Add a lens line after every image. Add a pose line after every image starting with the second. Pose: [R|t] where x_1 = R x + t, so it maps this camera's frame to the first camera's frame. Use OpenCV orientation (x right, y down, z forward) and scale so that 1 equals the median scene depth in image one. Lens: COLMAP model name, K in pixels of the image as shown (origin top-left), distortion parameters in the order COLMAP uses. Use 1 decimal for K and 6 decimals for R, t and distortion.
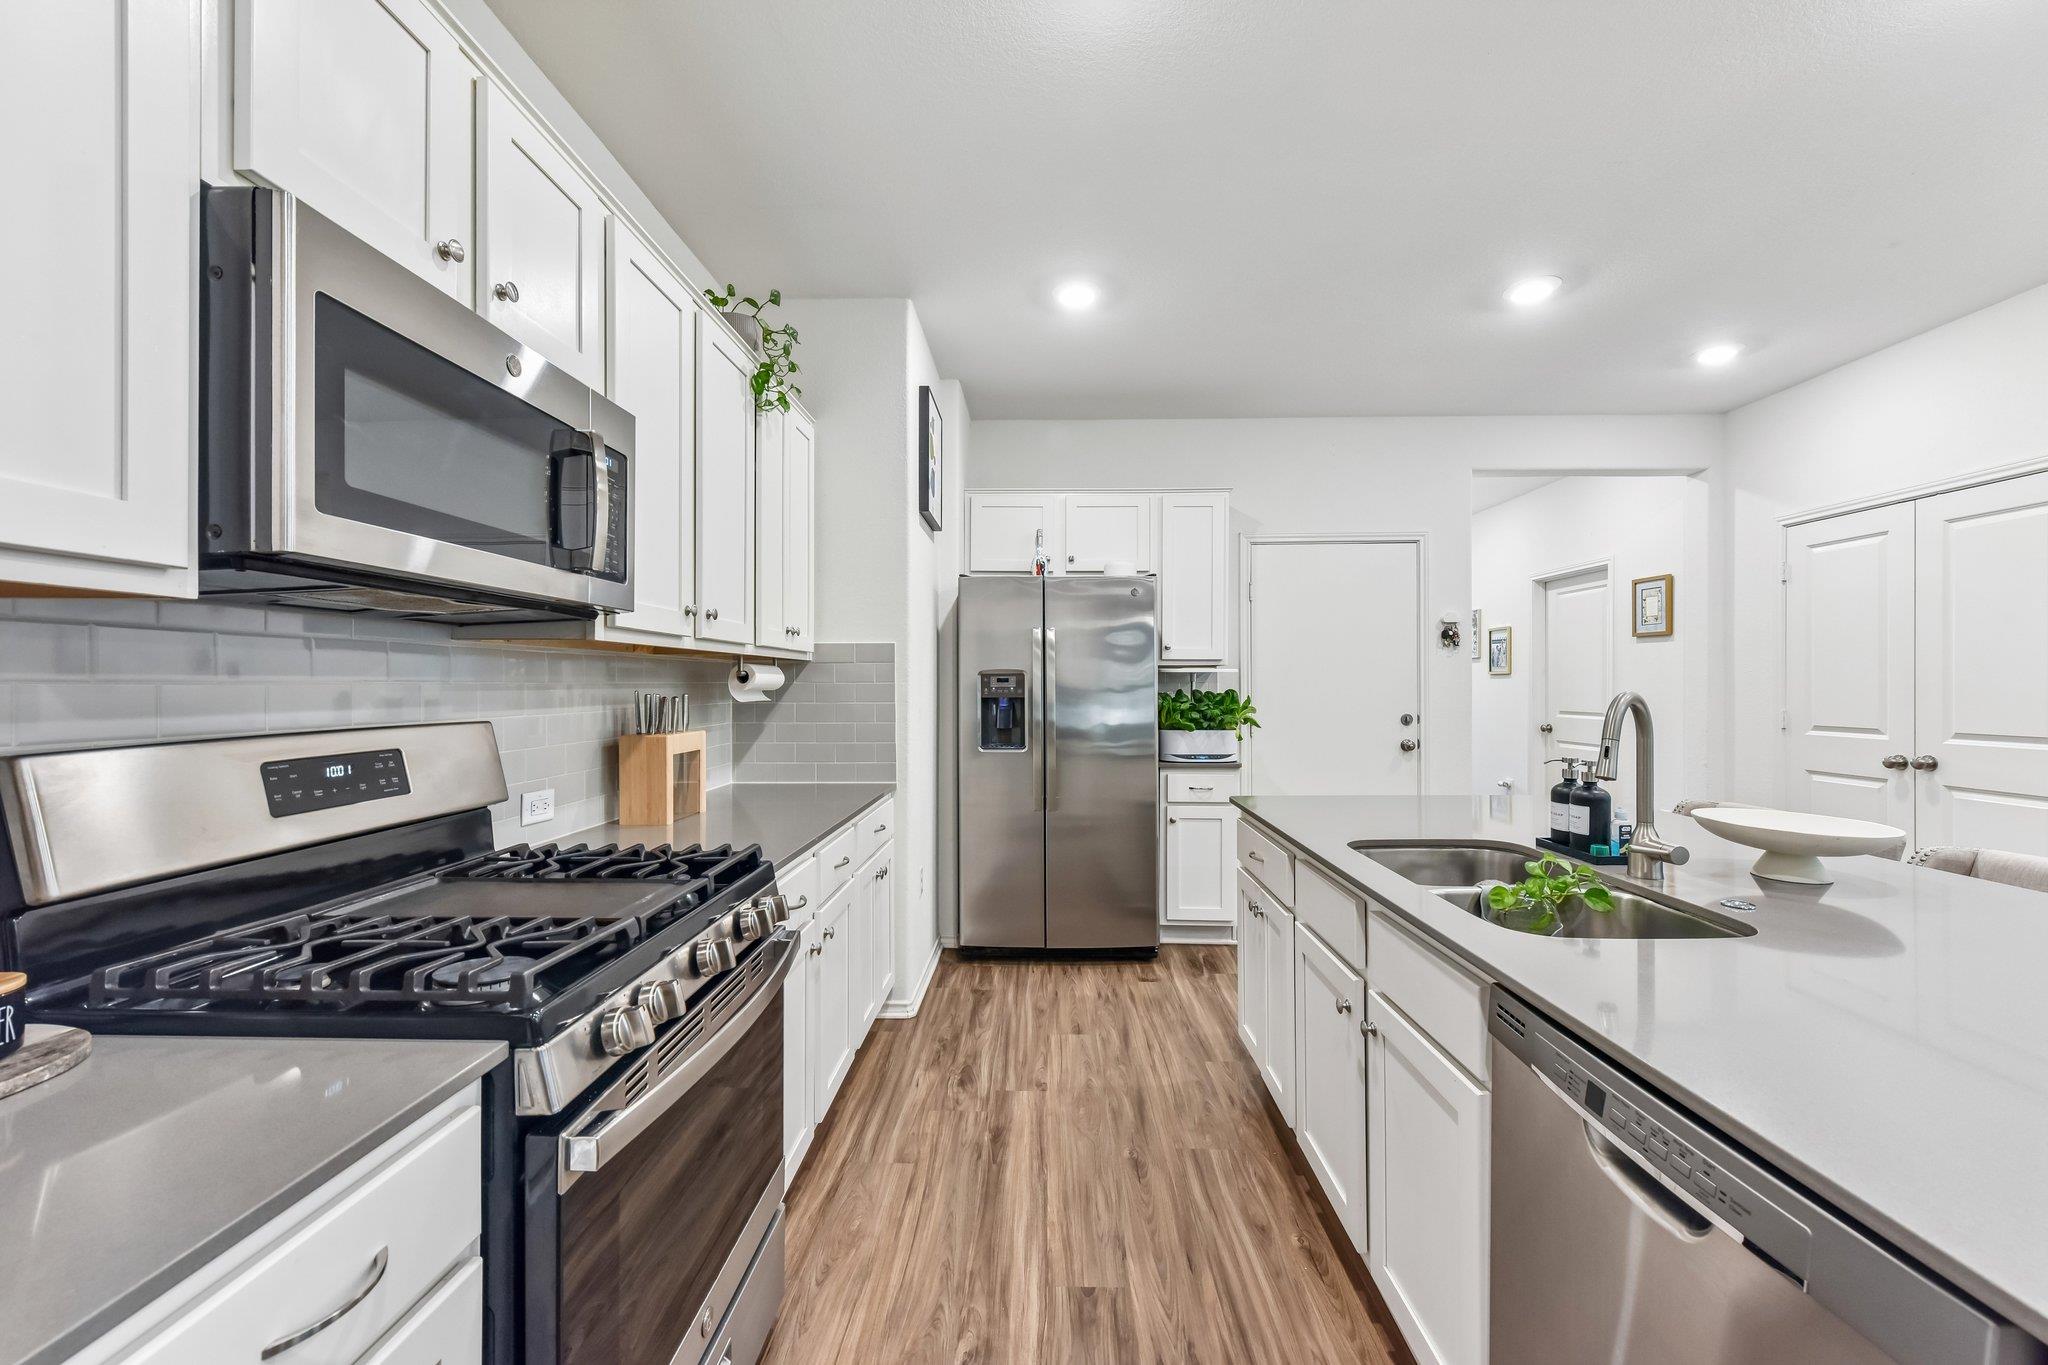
lens RADIAL K [[824.3, 0, 1015.7], [0, 824.3, 681.7], [0, 0, 1]] dist [0.000263, 0.000025]
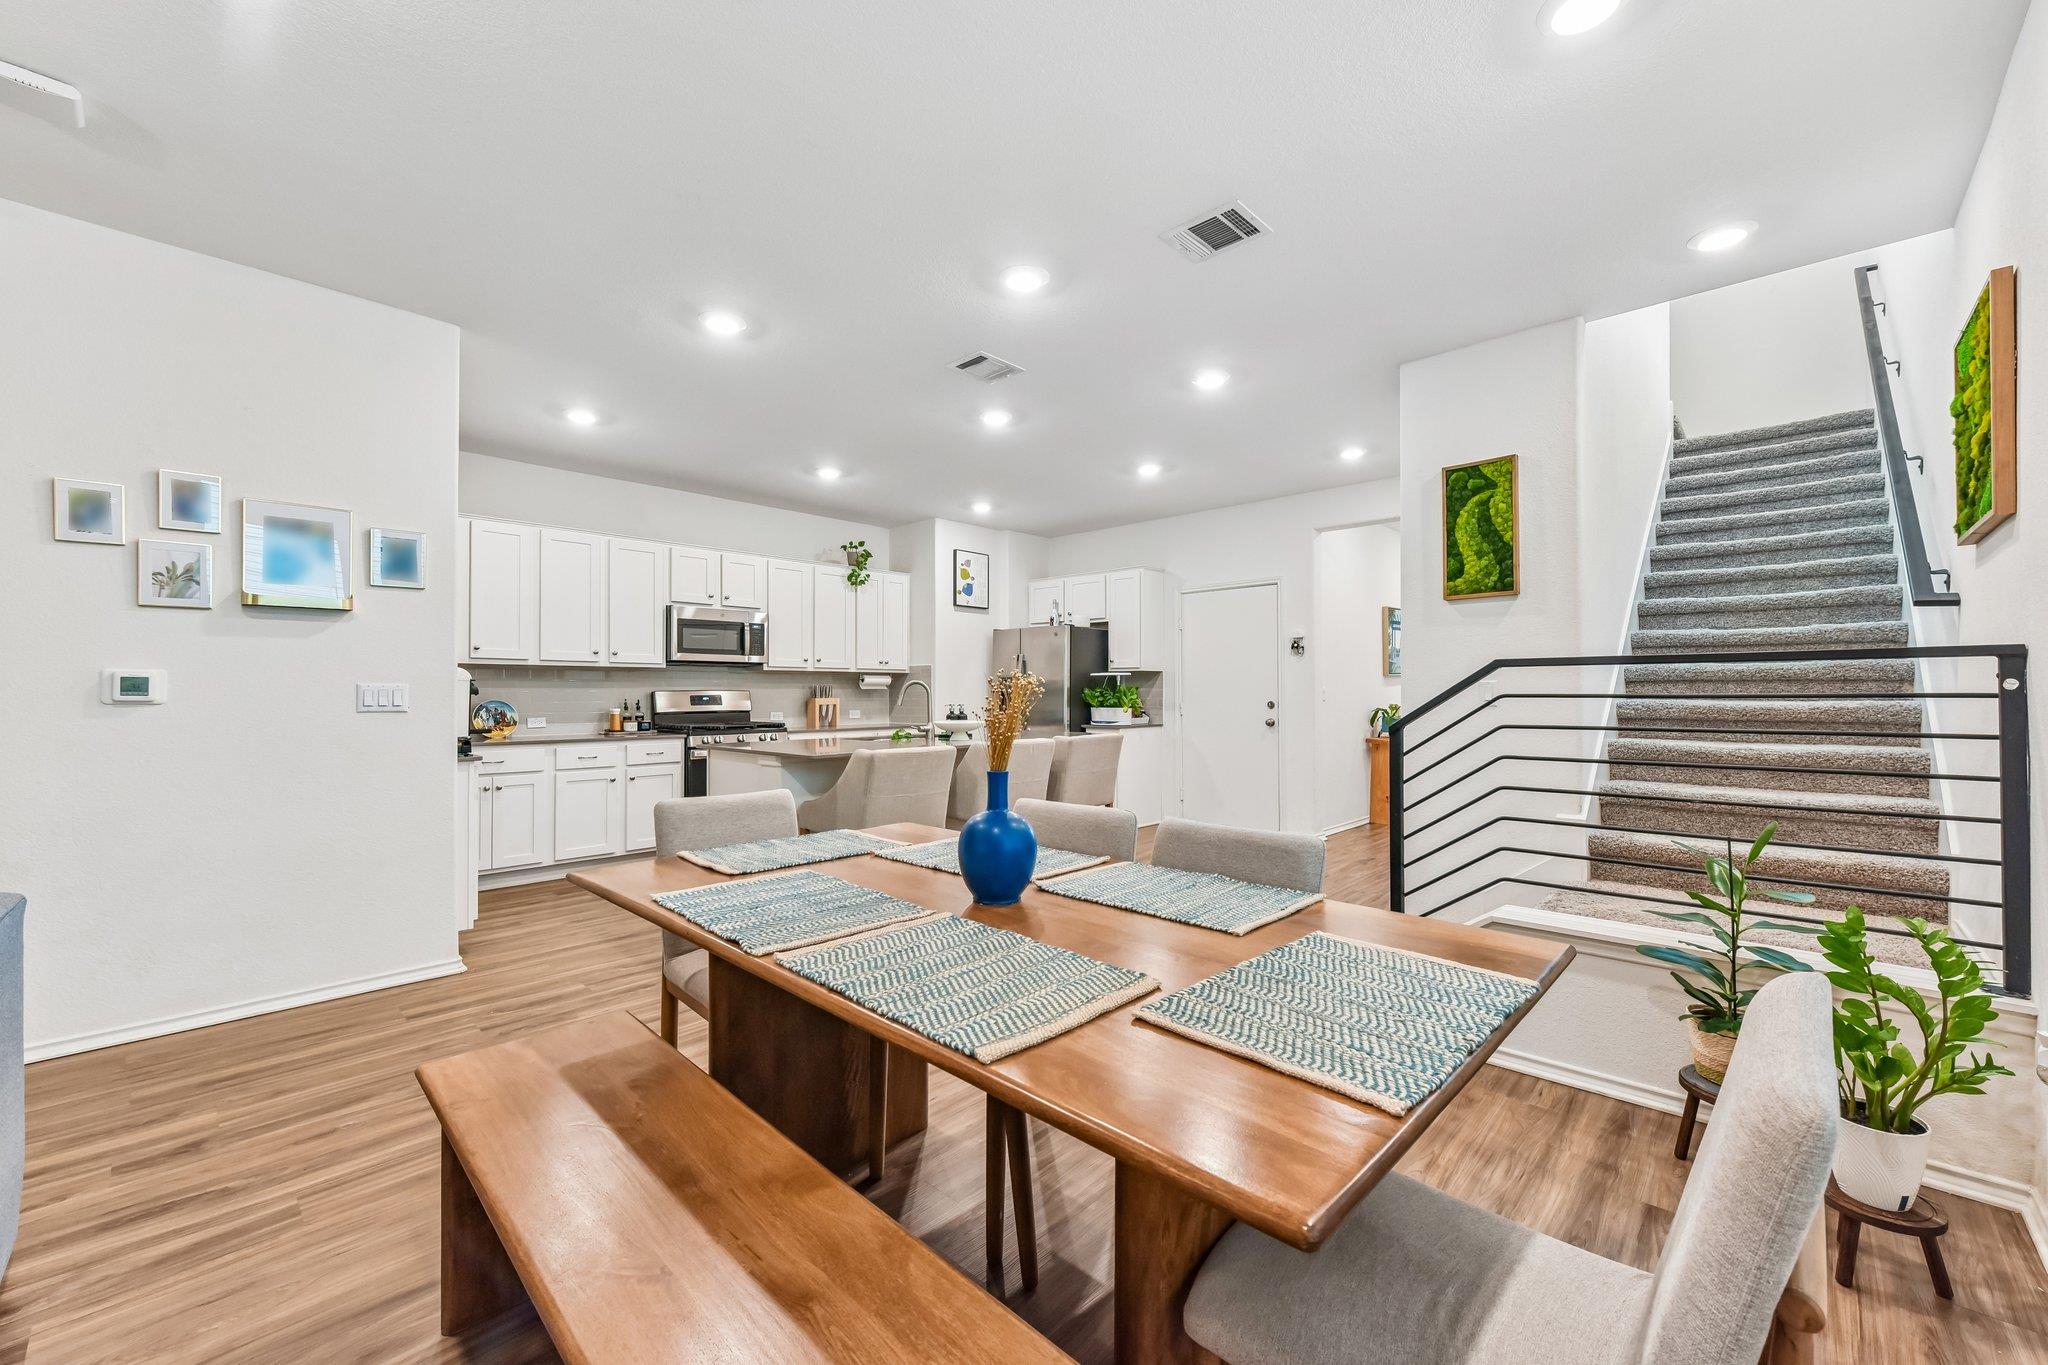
lens RADIAL K [[827.0, 0, 991.6], [0, 827.0, 688.7], [0, 0, 1]] dist [0.000118, 0.000009]
pose [[0.703925, -0.004386, -0.710261, 1.654758], [0.002373, 0.999990, -0.003823, 0.030200], [0.710270, 0.001006, 0.703928, -0.543865]]
